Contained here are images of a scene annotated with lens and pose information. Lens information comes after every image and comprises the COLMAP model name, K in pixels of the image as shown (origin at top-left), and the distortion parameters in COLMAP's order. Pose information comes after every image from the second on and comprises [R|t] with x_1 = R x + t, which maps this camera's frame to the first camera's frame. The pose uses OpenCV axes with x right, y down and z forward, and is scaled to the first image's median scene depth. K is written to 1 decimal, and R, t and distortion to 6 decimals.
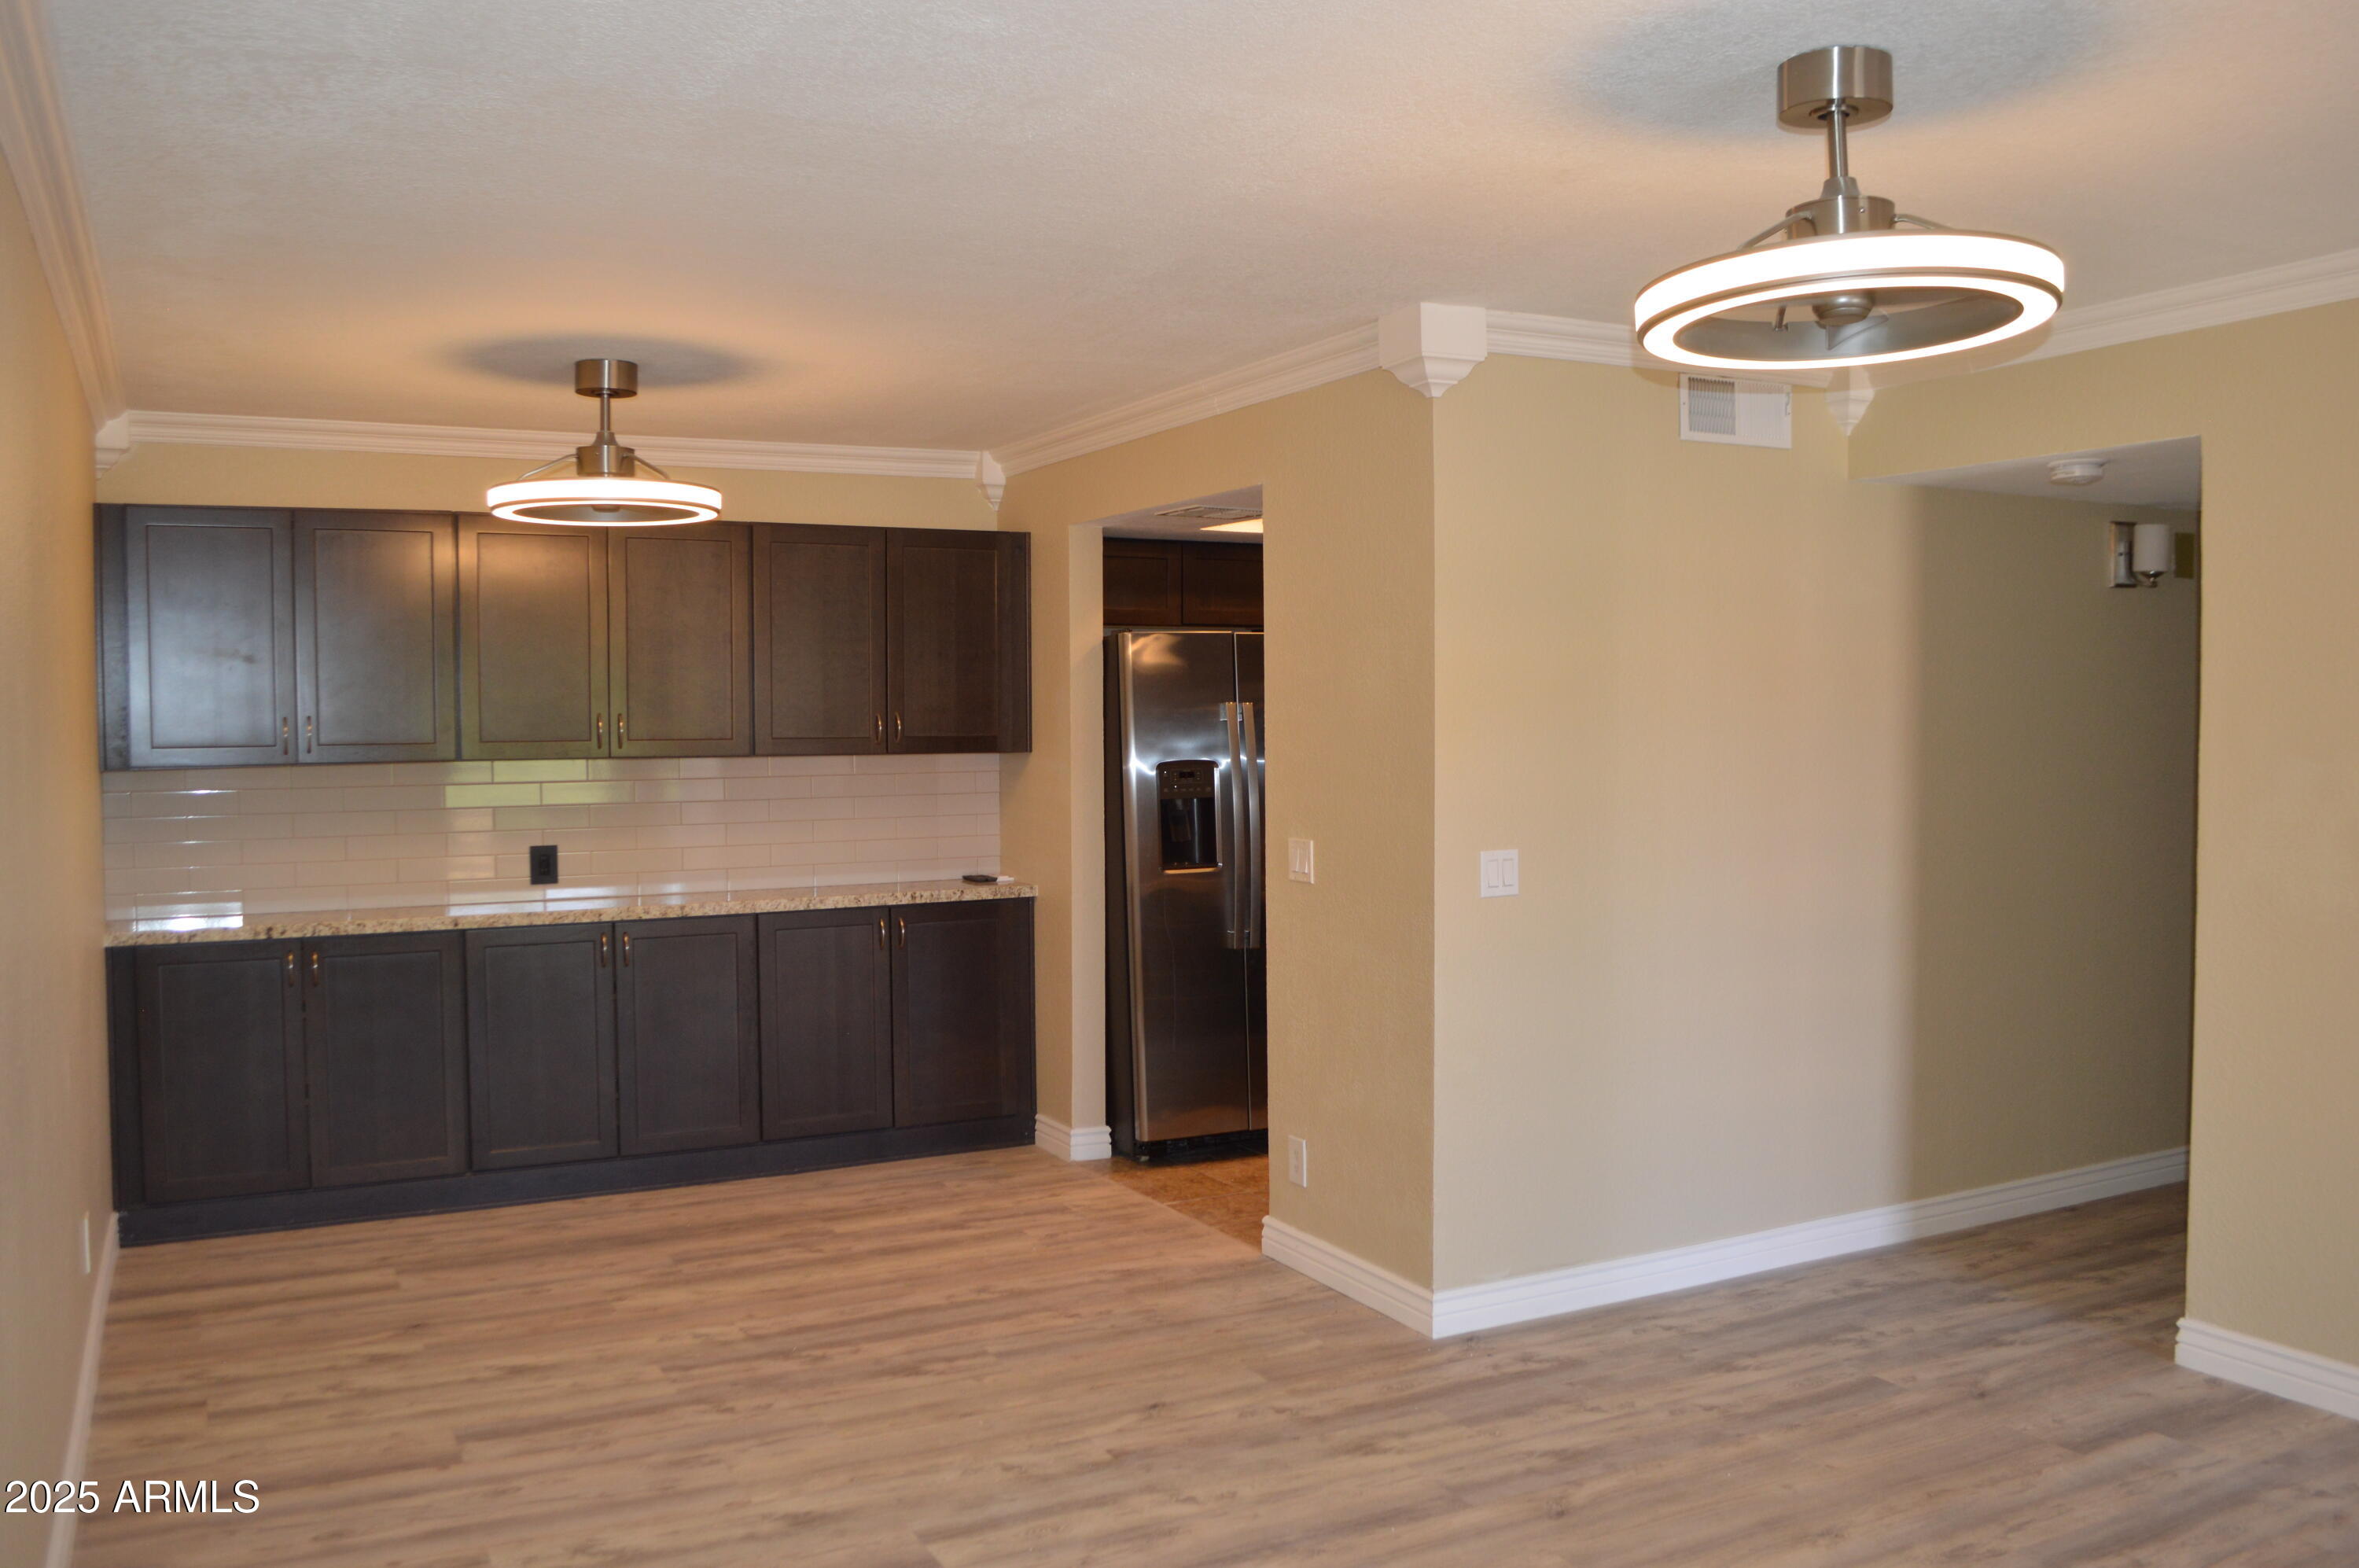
lens RADIAL K [[1871.6, 0, 1177.5], [0, 1871.6, 781.2], [0, 0, 1]] dist [-0.060988, -0.005998]
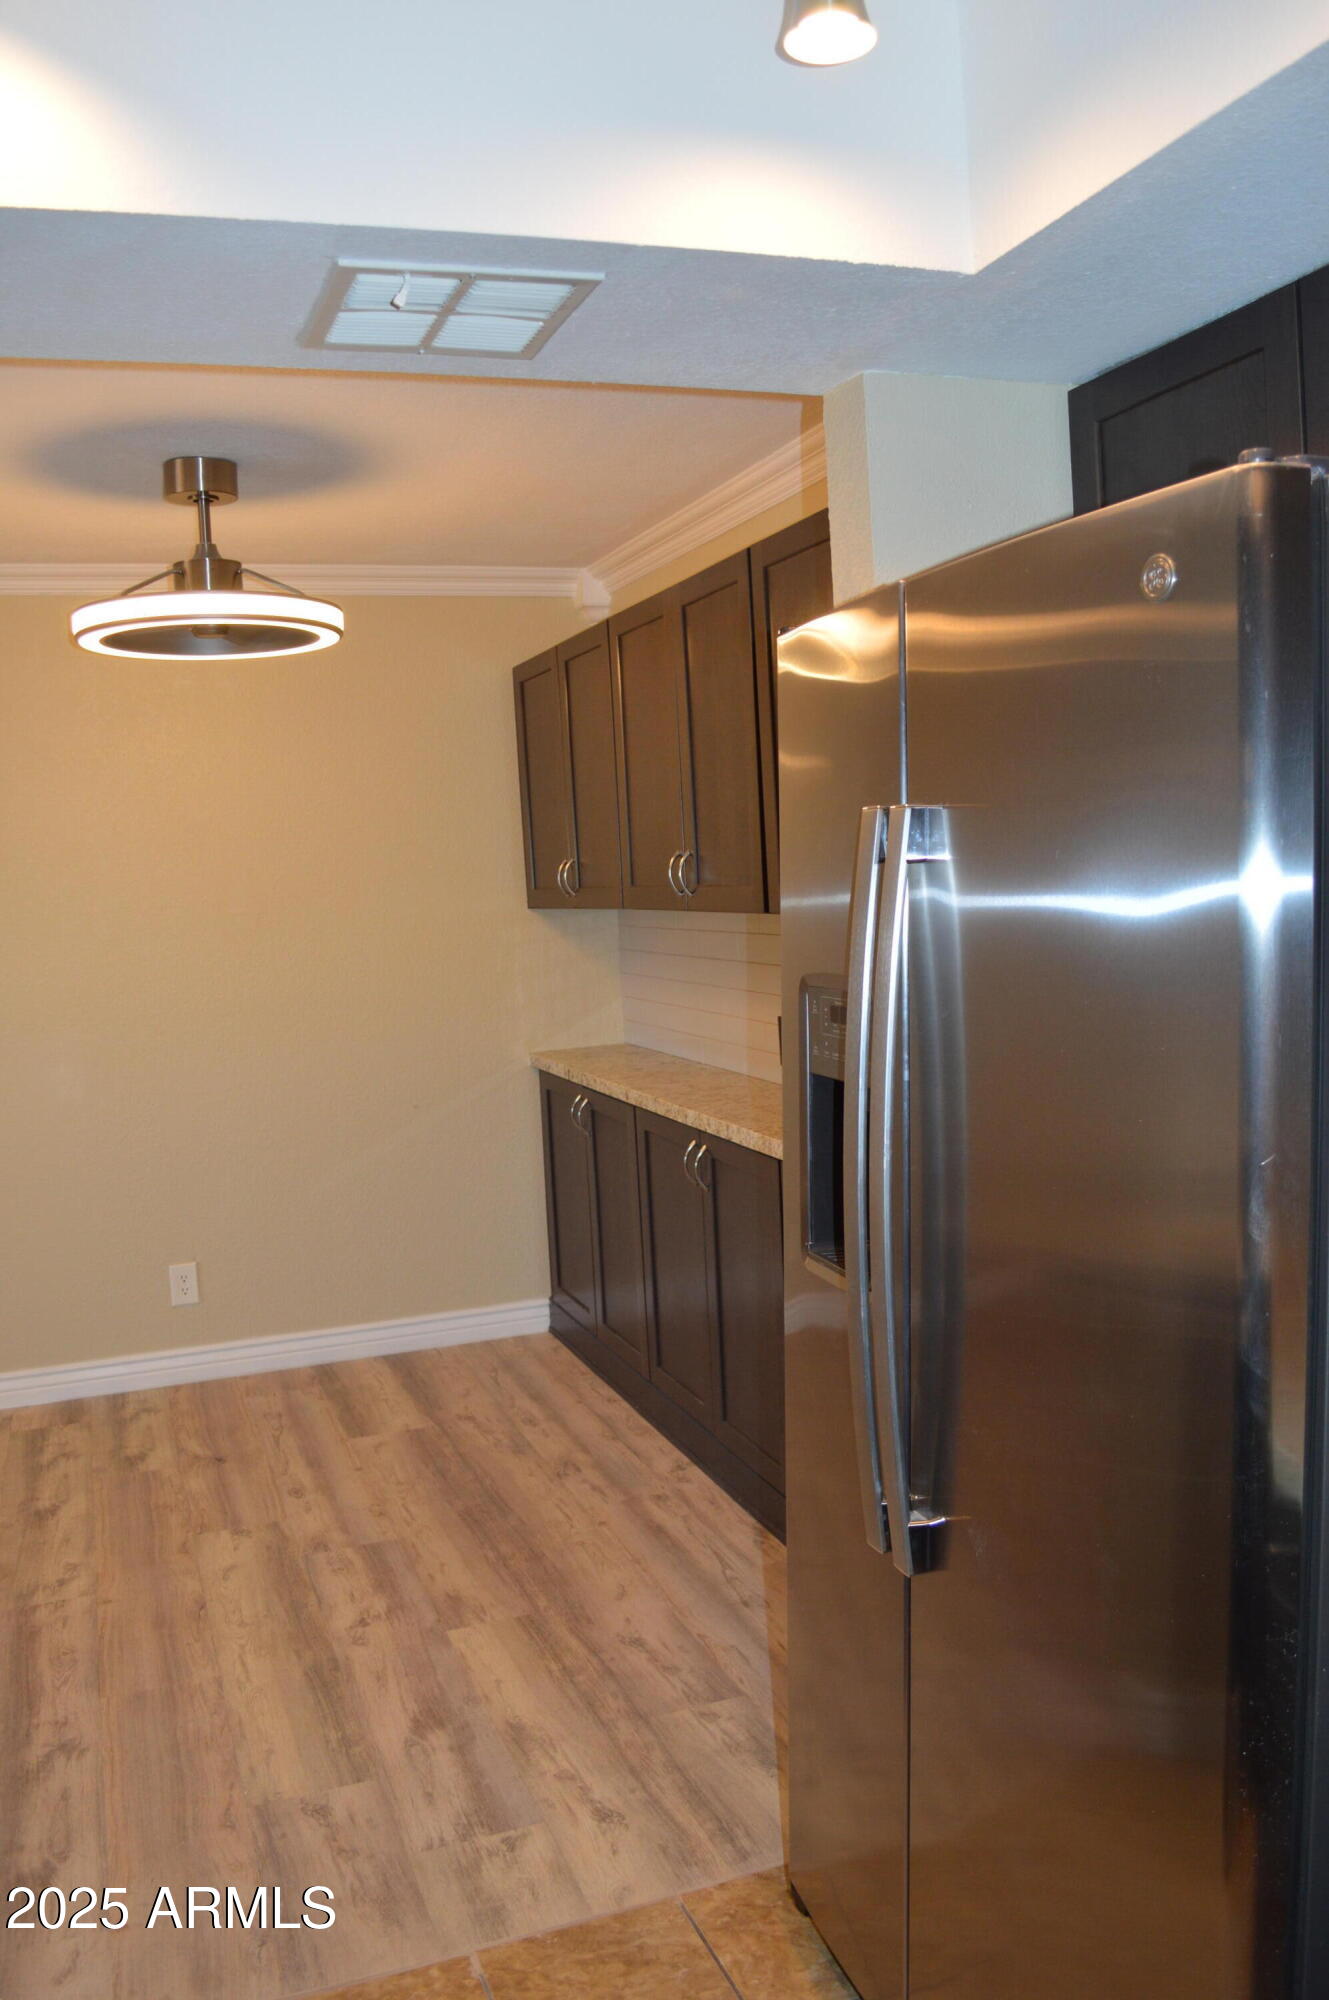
lens RADIAL K [[1586.8, 0, 661.7], [0, 1586.8, 1001.6], [0, 0, 1]] dist [-0.060988, -0.005998]
pose [[-0.129742, 0.092909, -0.987185, 0.385128], [0.014624, 0.995671, 0.091785, -0.041203], [0.991440, -0.002529, -0.130539, 1.263189]]
